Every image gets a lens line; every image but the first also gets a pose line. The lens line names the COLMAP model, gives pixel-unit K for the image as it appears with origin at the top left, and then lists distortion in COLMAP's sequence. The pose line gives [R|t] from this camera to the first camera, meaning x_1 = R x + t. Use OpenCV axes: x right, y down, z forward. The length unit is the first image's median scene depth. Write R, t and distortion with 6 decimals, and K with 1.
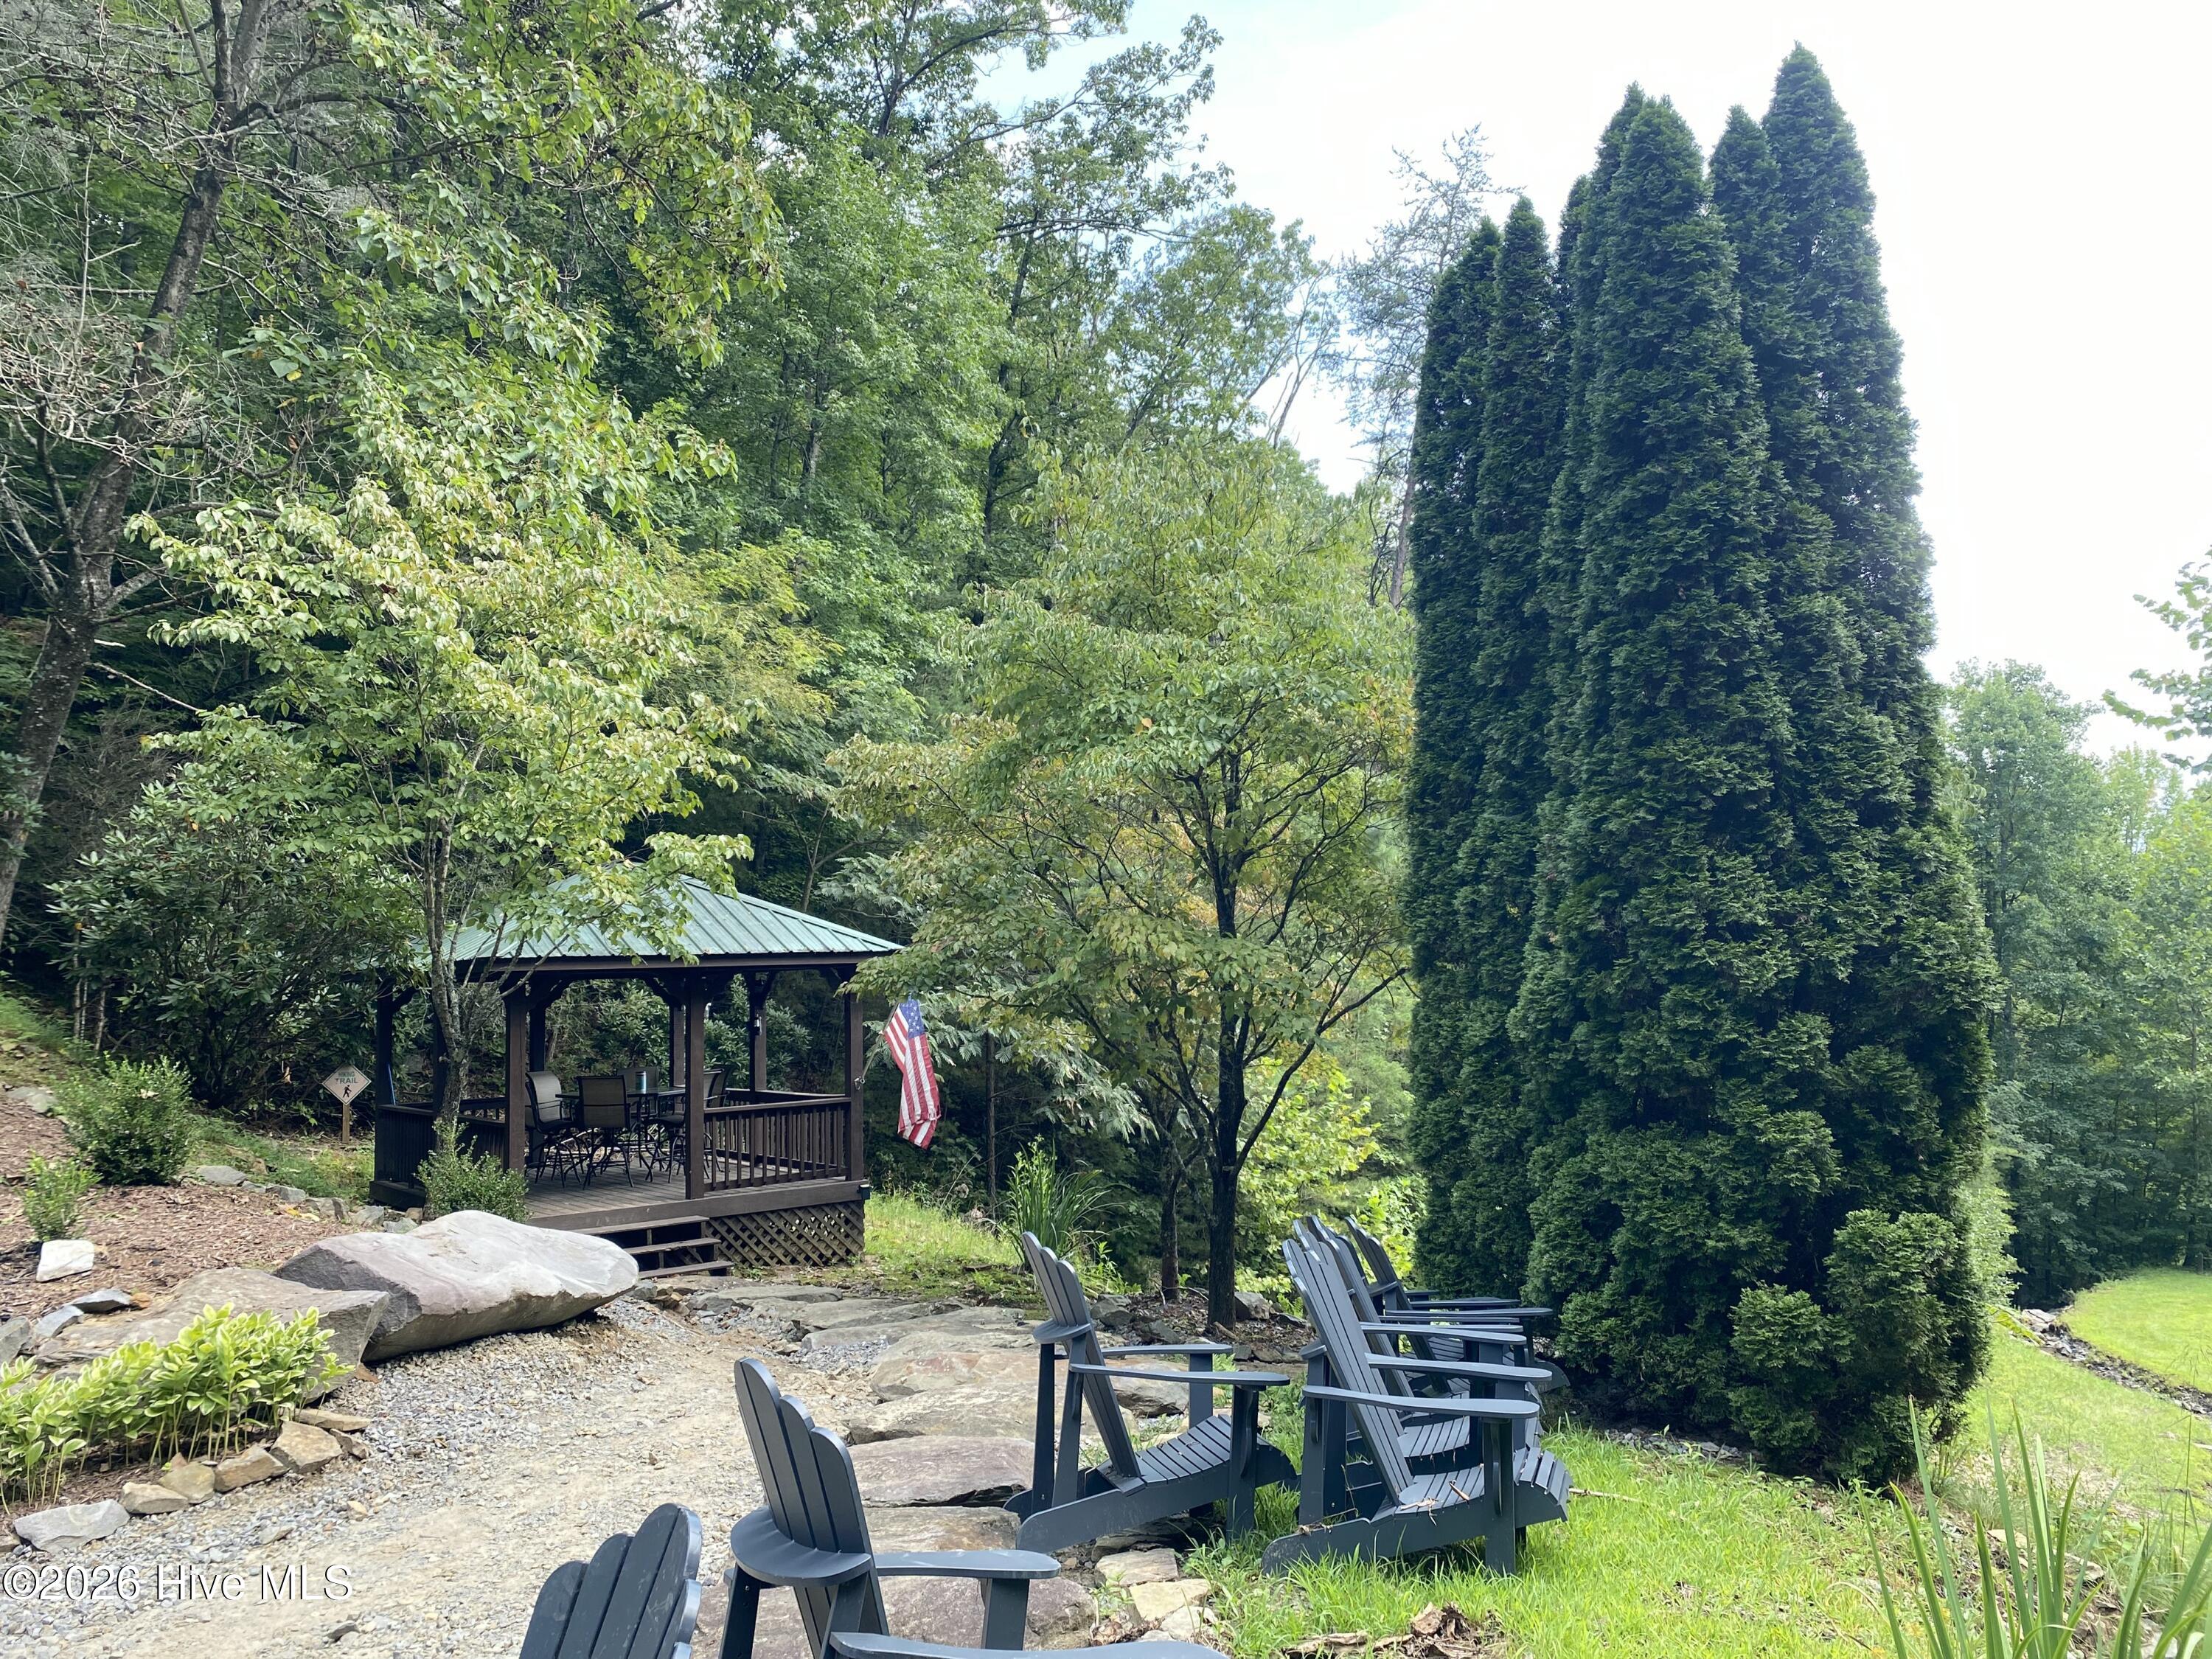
lens RADIAL K [[1661.2, 0, 1106.0], [0, 1661.2, 829.5], [0, 0, 1]] dist [0.032789, -0.044079]
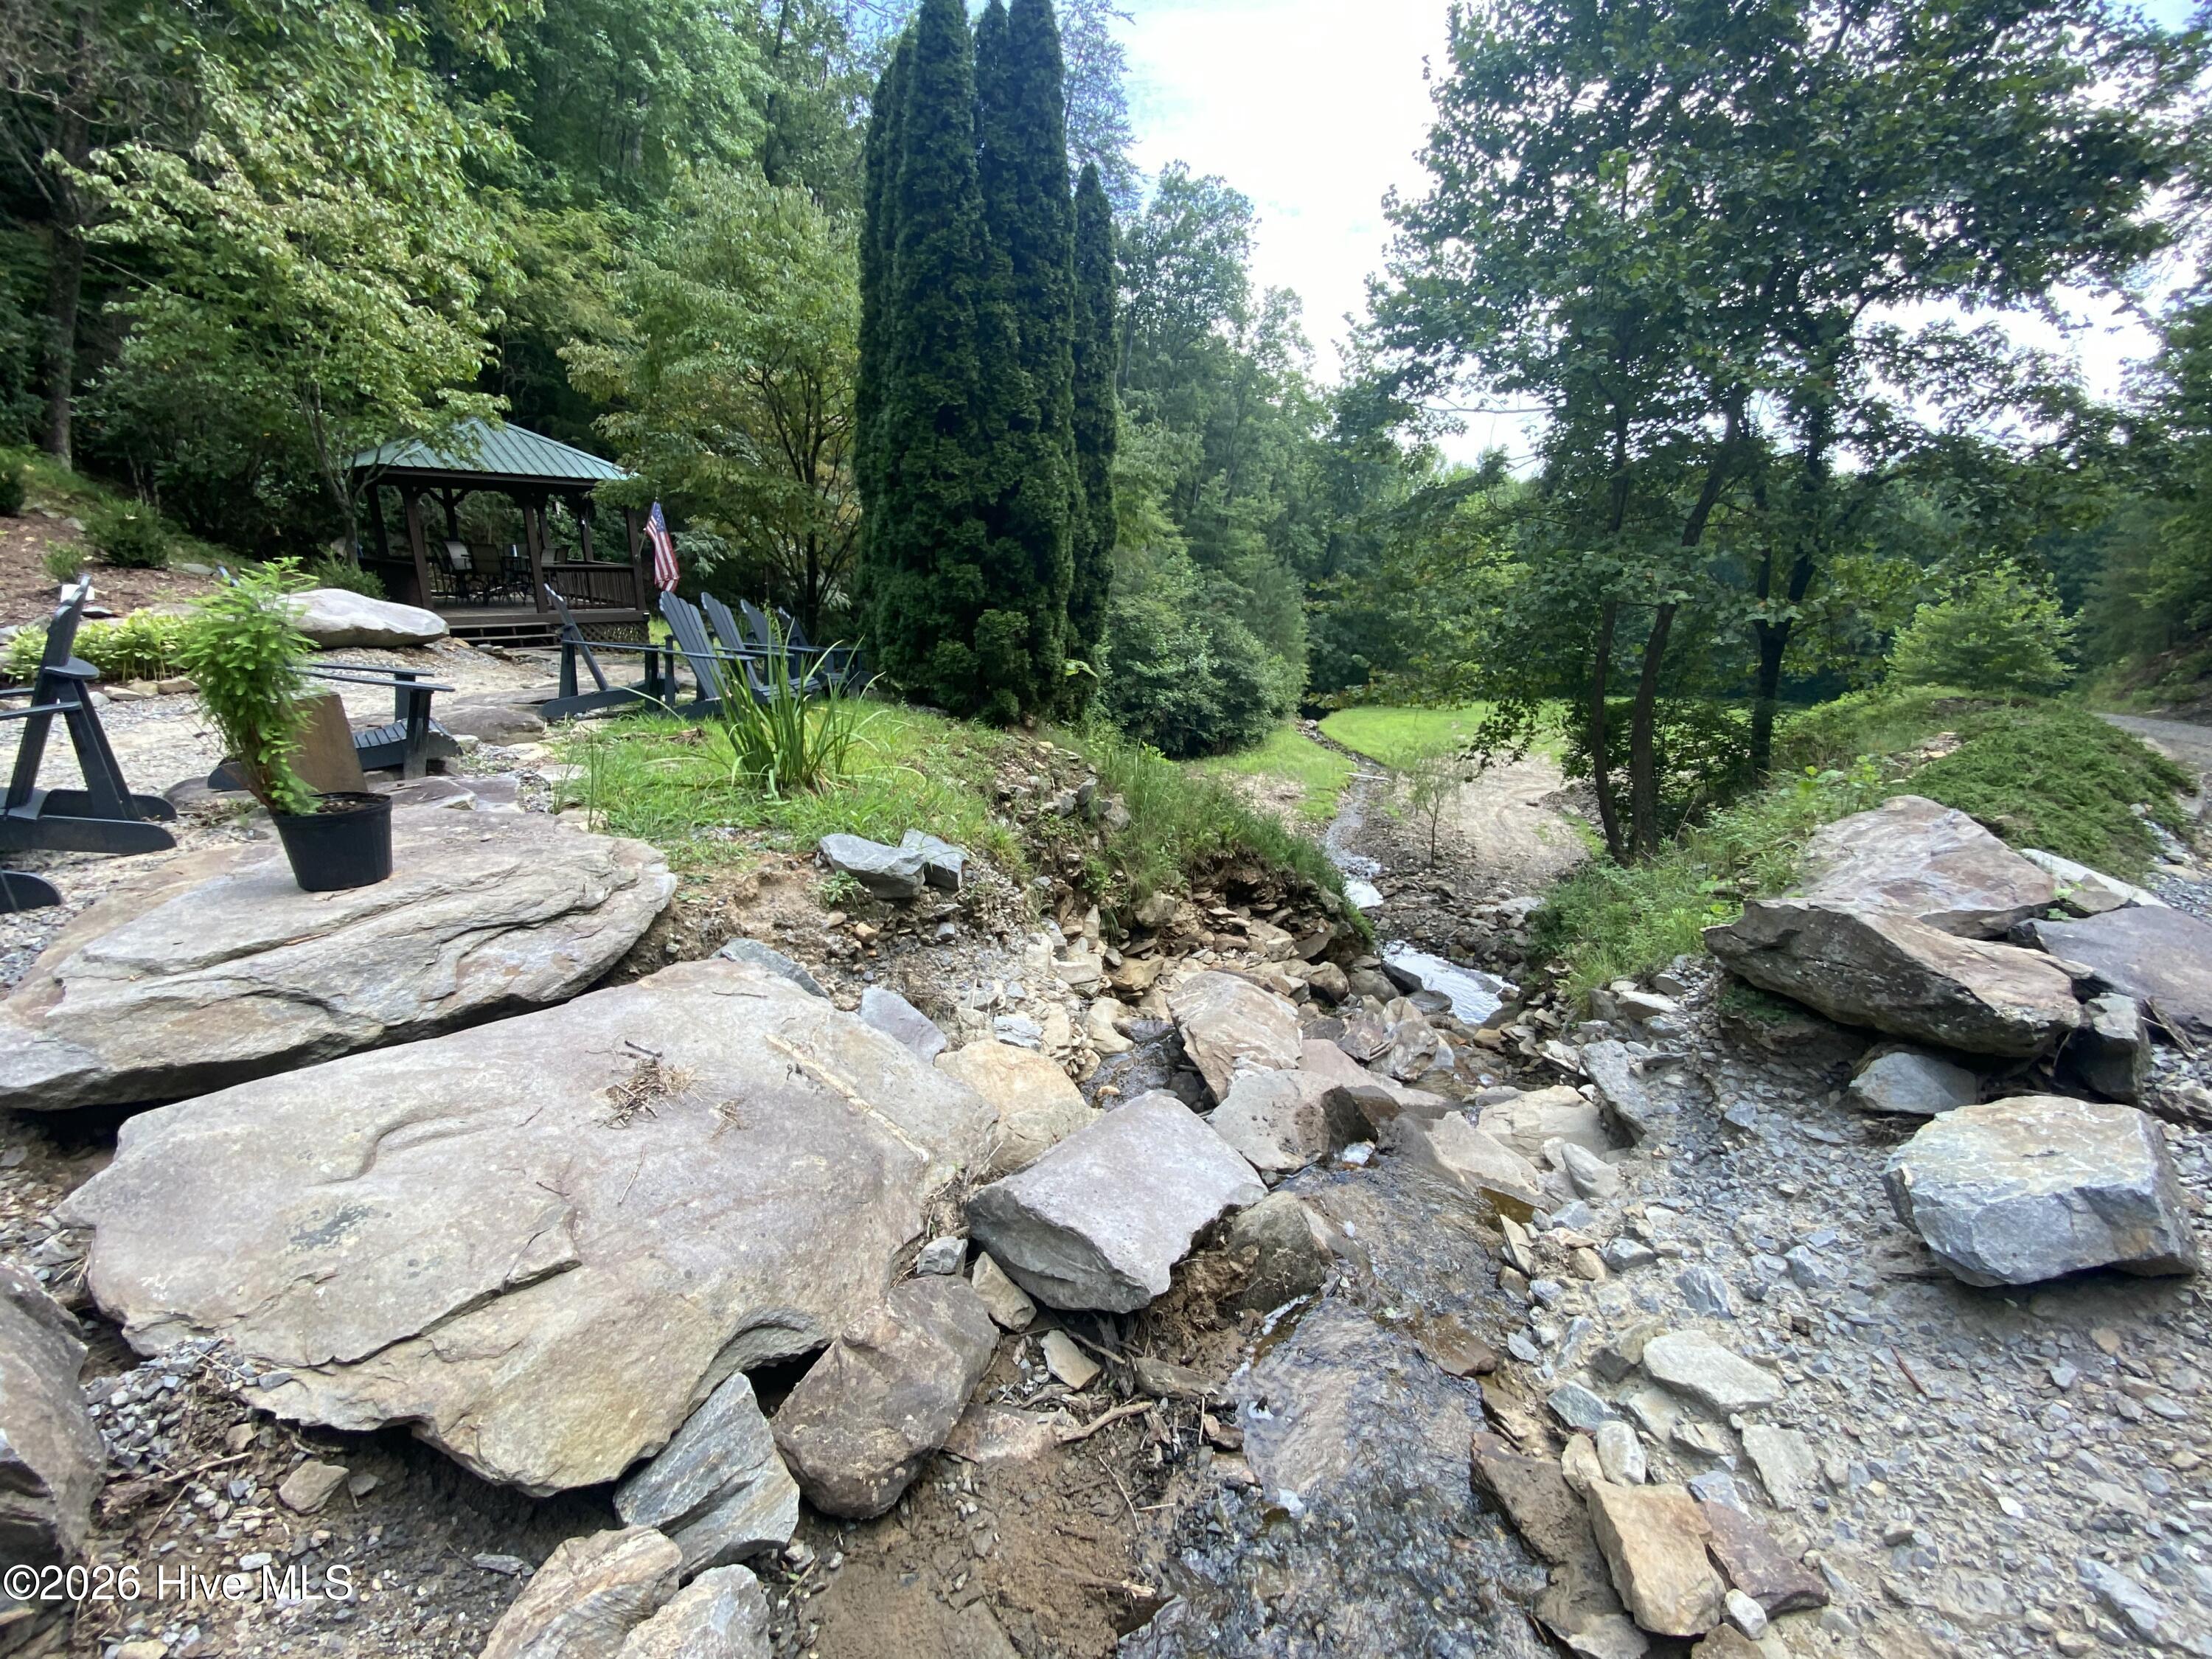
lens RADIAL K [[883.8, 0, 1084.4], [0, 883.8, 830.8], [0, 0, 1]] dist [-0.000118, -0.012384]
pose [[0.977491, 0.000747, 0.210977, 0.196875], [-0.084161, 0.918366, 0.386679, 0.015810], [-0.193466, -0.395731, 0.897757, -0.147595]]
